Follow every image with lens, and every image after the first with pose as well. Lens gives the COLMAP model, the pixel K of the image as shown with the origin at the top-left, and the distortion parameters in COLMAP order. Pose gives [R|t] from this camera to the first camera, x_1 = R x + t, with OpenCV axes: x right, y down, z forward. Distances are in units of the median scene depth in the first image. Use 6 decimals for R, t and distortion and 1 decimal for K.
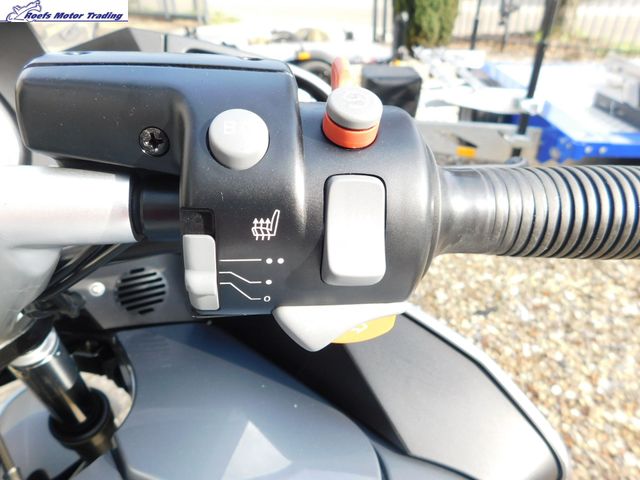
lens RADIAL K [[437.5, 0, 320.0], [0, 437.5, 240.0], [0, 0, 1]] dist [-0.083643, 0.078747]
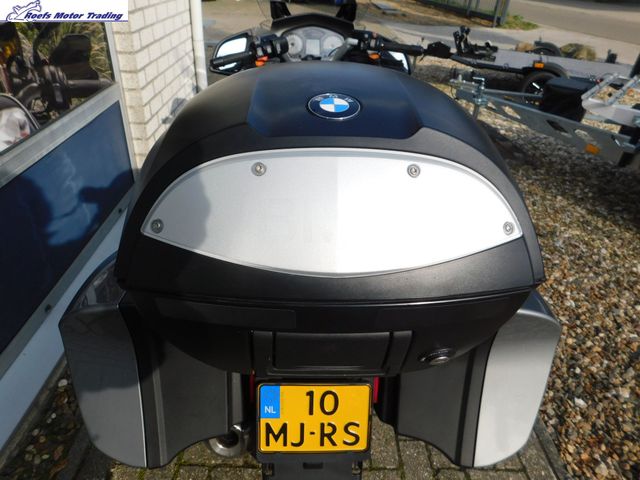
lens RADIAL K [[437.5, 0, 320.0], [0, 437.5, 240.0], [0, 0, 1]] dist [-0.083643, 0.078747]
pose [[0.805524, 0.381565, -0.453364, 0.476692], [-0.376377, 0.920395, 0.105897, 0.317012], [0.457681, 0.085334, 0.885012, -0.745664]]
